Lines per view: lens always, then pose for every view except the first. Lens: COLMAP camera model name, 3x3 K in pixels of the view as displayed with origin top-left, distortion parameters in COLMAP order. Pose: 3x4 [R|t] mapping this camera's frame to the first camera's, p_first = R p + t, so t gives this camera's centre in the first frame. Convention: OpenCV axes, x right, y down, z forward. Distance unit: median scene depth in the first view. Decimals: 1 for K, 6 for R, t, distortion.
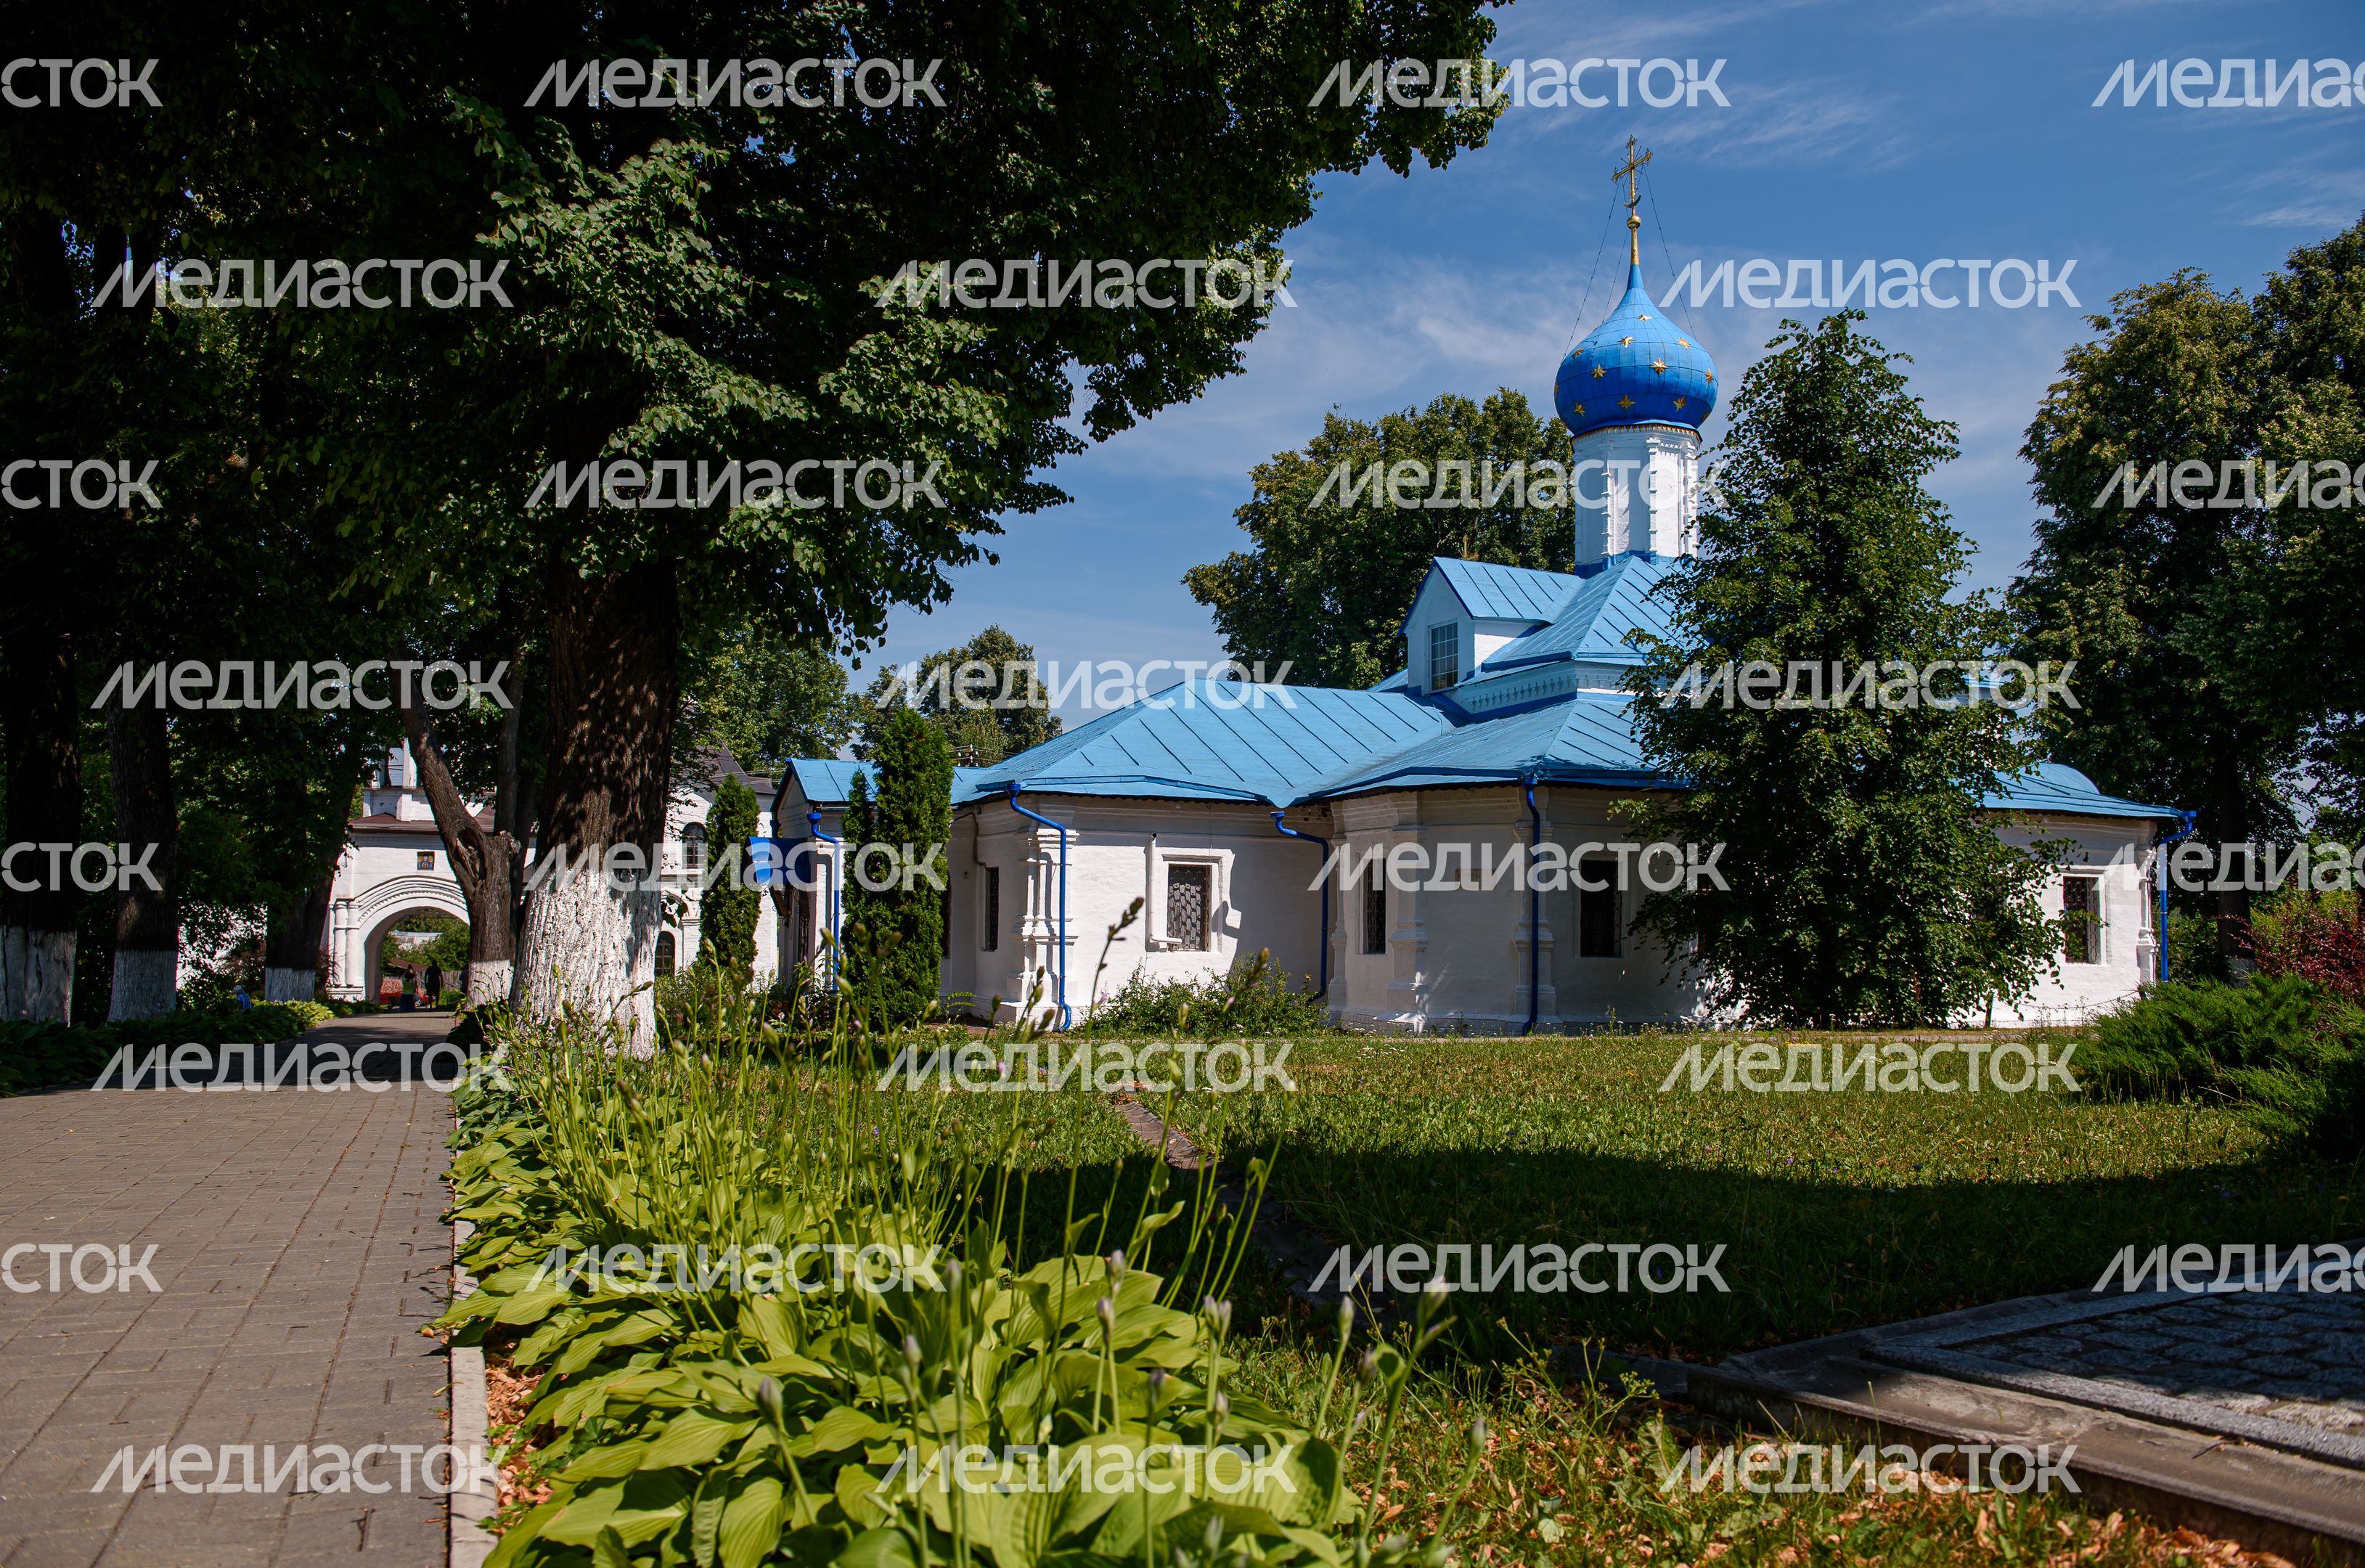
lens RADIAL K [[1858.5, 0, 1179.9], [0, 1858.5, 790.5], [0, 0, 1]] dist [-0.025801, -0.001894]
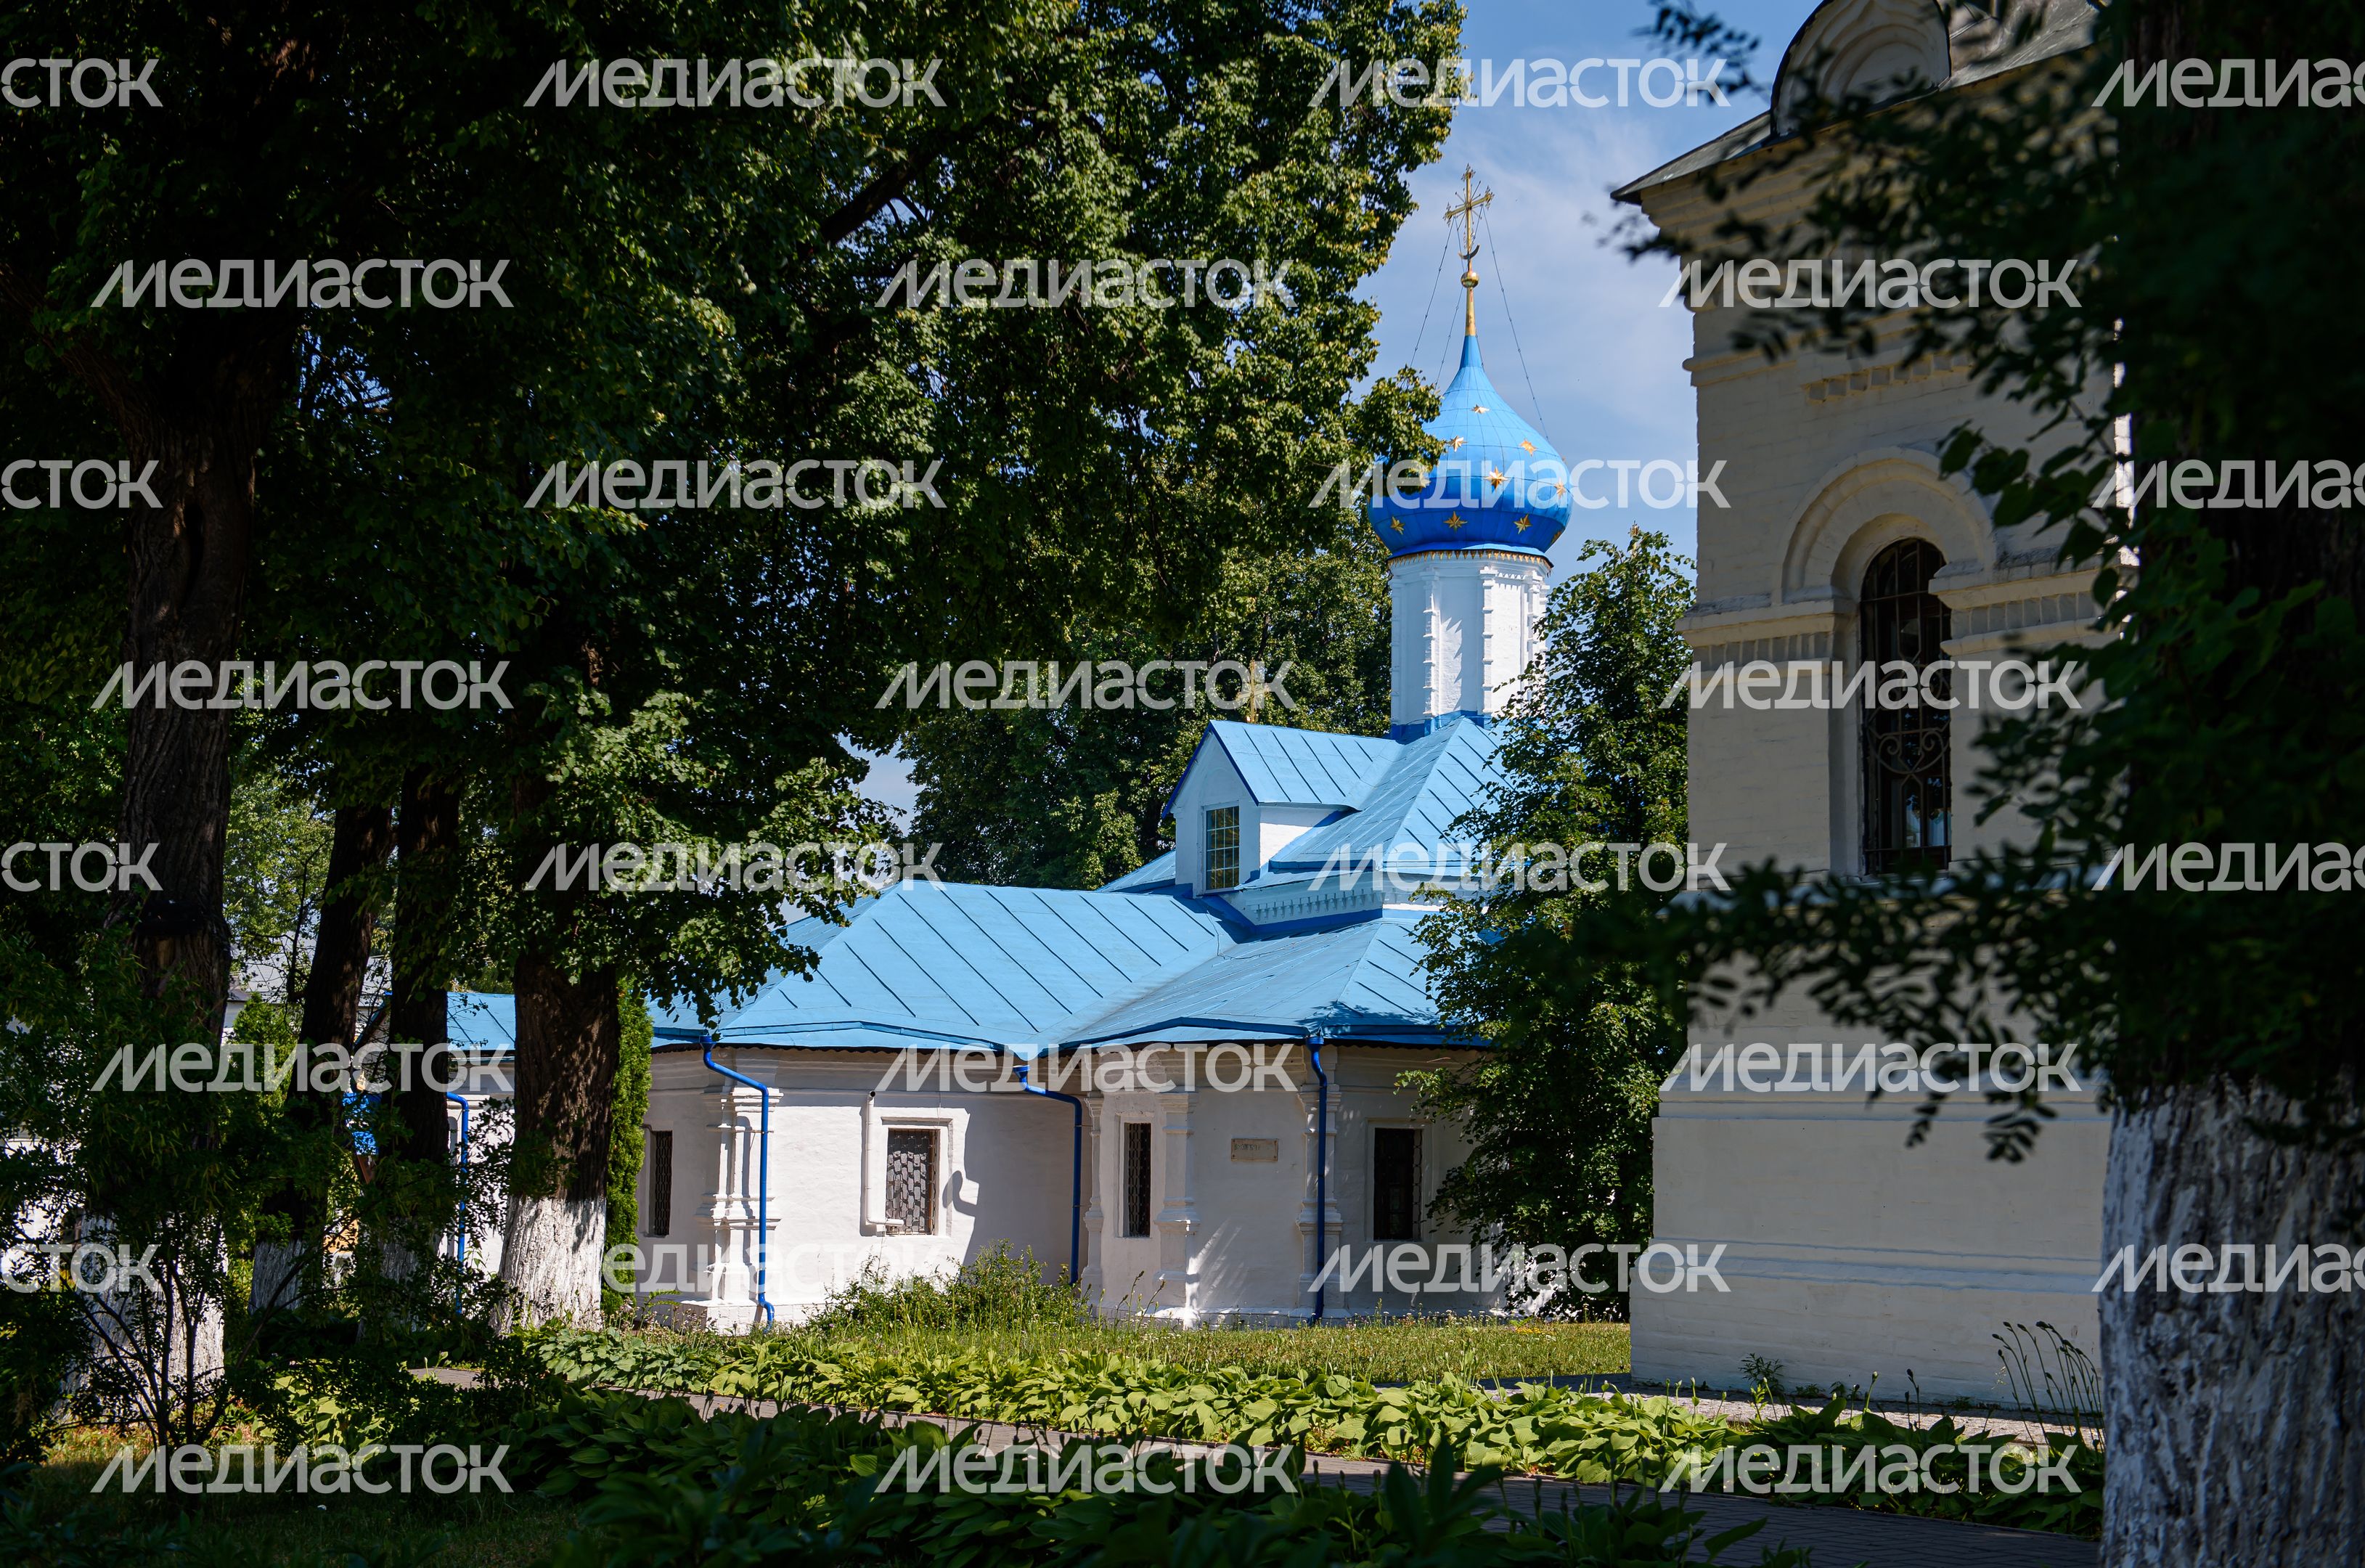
lens RADIAL K [[3210.9, 0, 1180.2], [0, 3210.9, 780.6], [0, 0, 1]] dist [0.168572, 0.000441]
pose [[0.991949, 0.011764, 0.126087, -0.059685], [-0.005797, 0.998850, -0.047589, -0.047156], [-0.126502, 0.046475, 0.990877, -0.439024]]
